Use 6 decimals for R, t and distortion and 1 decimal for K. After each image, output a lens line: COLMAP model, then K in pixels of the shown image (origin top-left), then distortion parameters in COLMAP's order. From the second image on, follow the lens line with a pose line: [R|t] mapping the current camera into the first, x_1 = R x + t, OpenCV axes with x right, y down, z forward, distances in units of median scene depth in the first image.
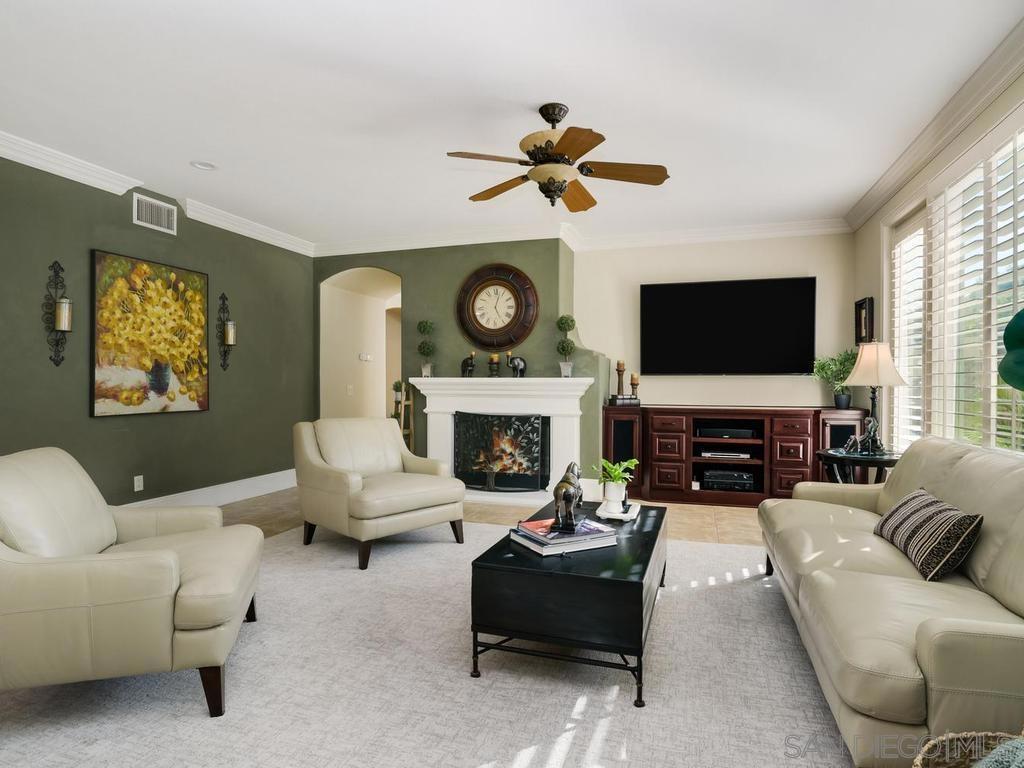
lens RADIAL K [[576.6, 0, 512.0], [0, 576.6, 384.0], [0, 0, 1]] dist [-0.011271, -0.001343]
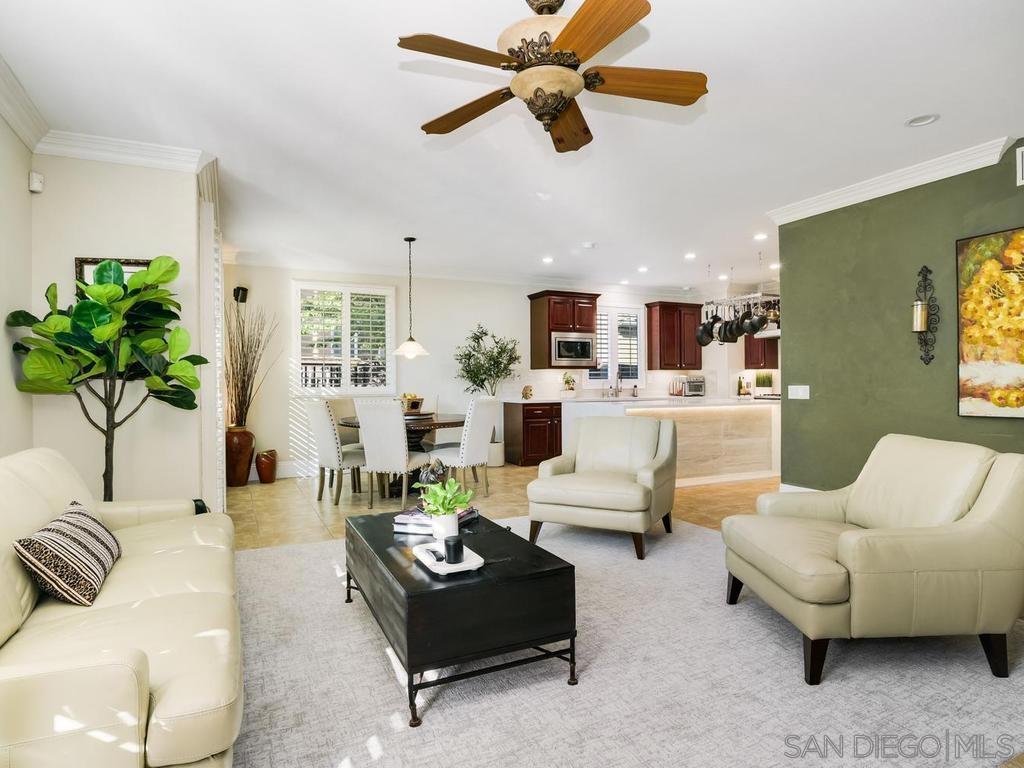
lens RADIAL K [[576.6, 0, 512.0], [0, 576.6, 384.0], [0, 0, 1]] dist [-0.011271, -0.001343]
pose [[-0.702715, 0.005885, -0.711447, 0.364828], [0.005272, 0.999981, 0.003064, -0.002239], [0.711452, -0.001598, -0.702733, 0.888481]]
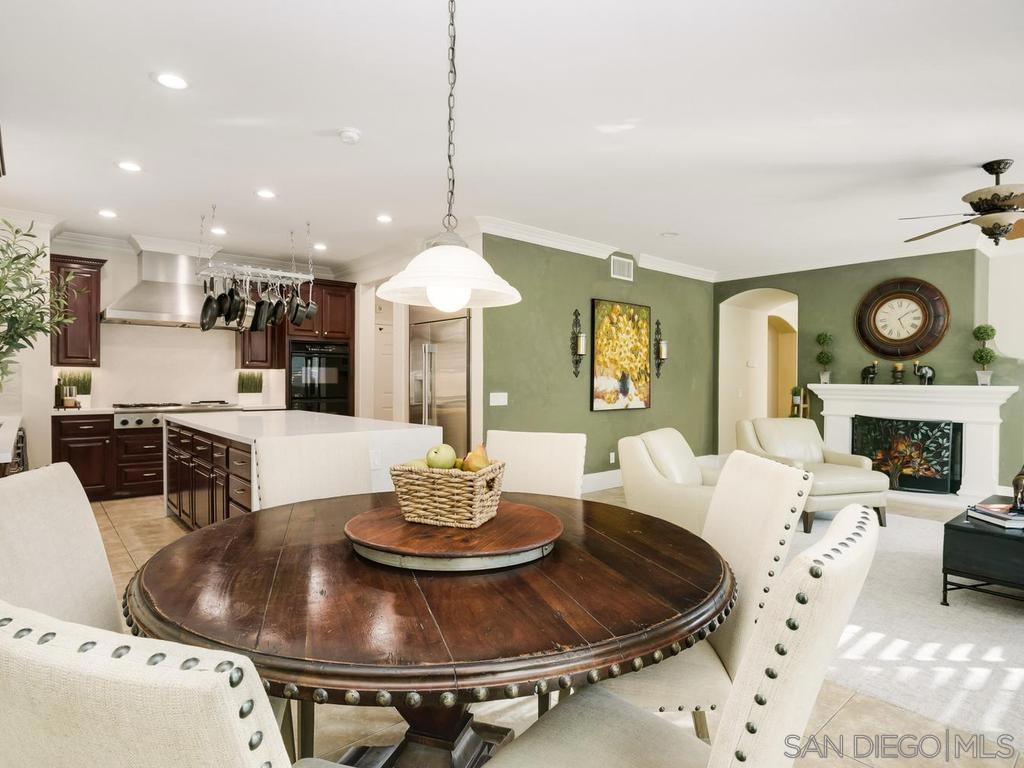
lens RADIAL K [[576.6, 0, 512.0], [0, 576.6, 384.0], [0, 0, 1]] dist [-0.011271, -0.001343]
pose [[0.858177, 0.008626, -0.513281, -0.108262], [-0.006022, 0.999959, 0.006737, -0.016744], [0.513319, -0.002690, 0.858194, -0.313098]]
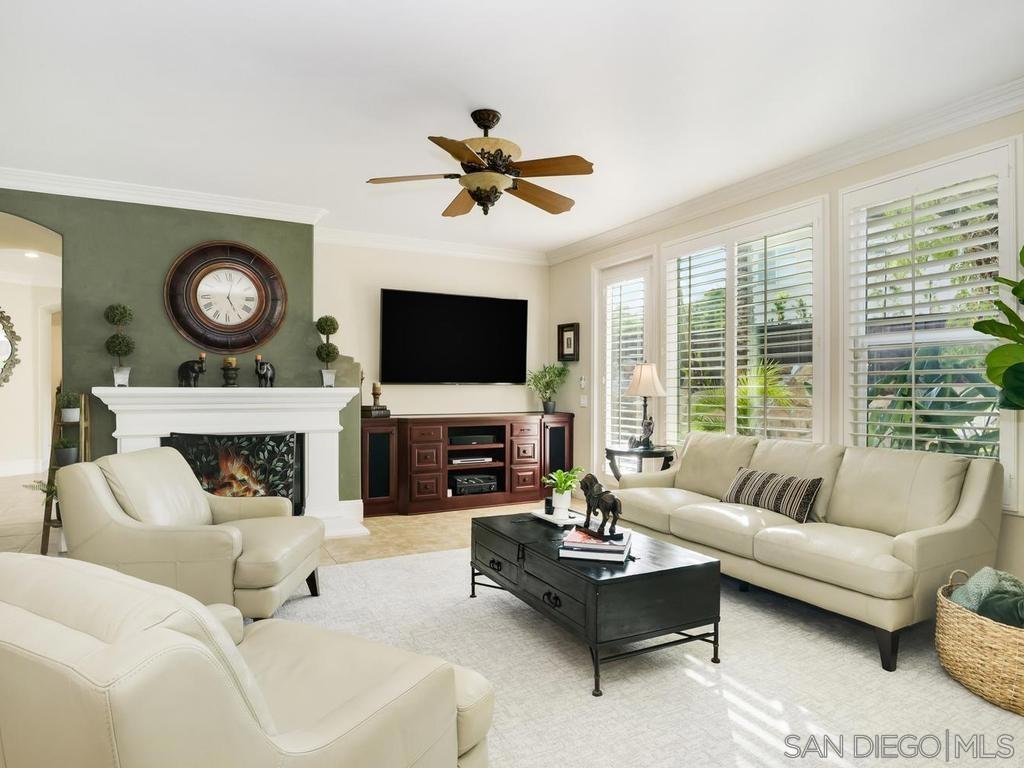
lens RADIAL K [[625.8, 0, 510.0], [0, 625.8, 387.5], [0, 0, 1]] dist [-0.001867, -0.000381]
pose [[0.700351, -0.001654, 0.713797, -0.404014], [0.002284, 0.999997, 0.000075, -0.010754], [-0.713795, 0.001578, 0.700353, 0.146628]]
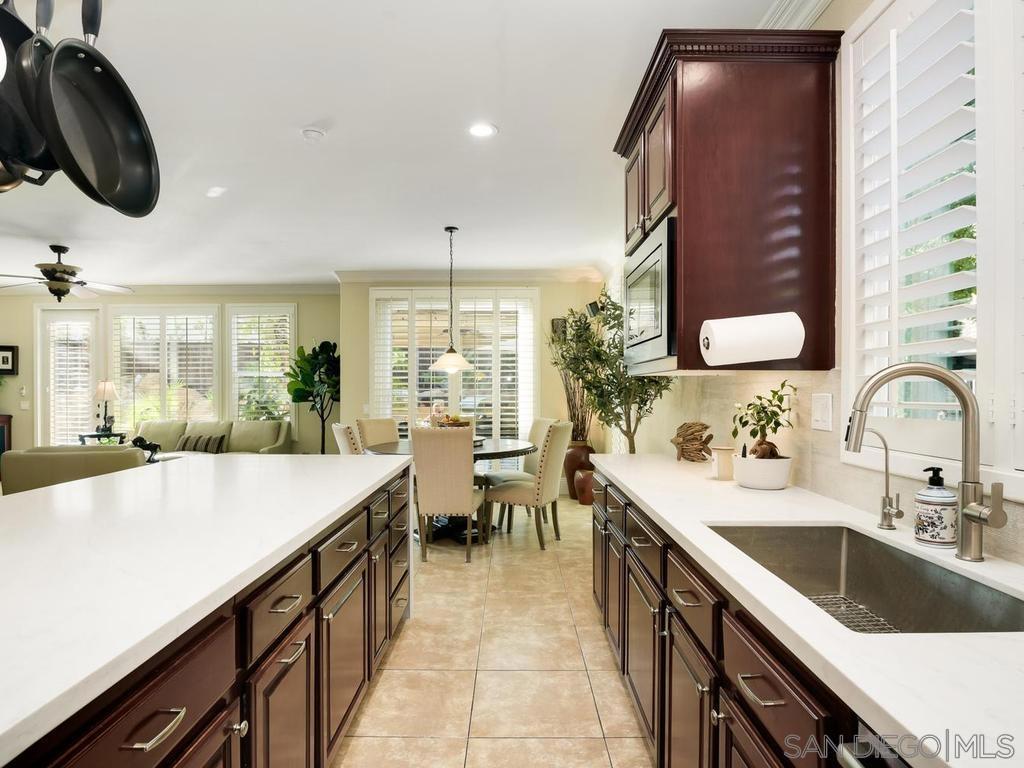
lens RADIAL K [[625.8, 0, 510.0], [0, 625.8, 387.5], [0, 0, 1]] dist [-0.001867, -0.000381]
pose [[-0.262792, 0.002789, 0.964848, -1.333334], [0.001564, 0.999996, -0.002465, -0.024183], [-0.964851, 0.000862, -0.262795, 0.106899]]
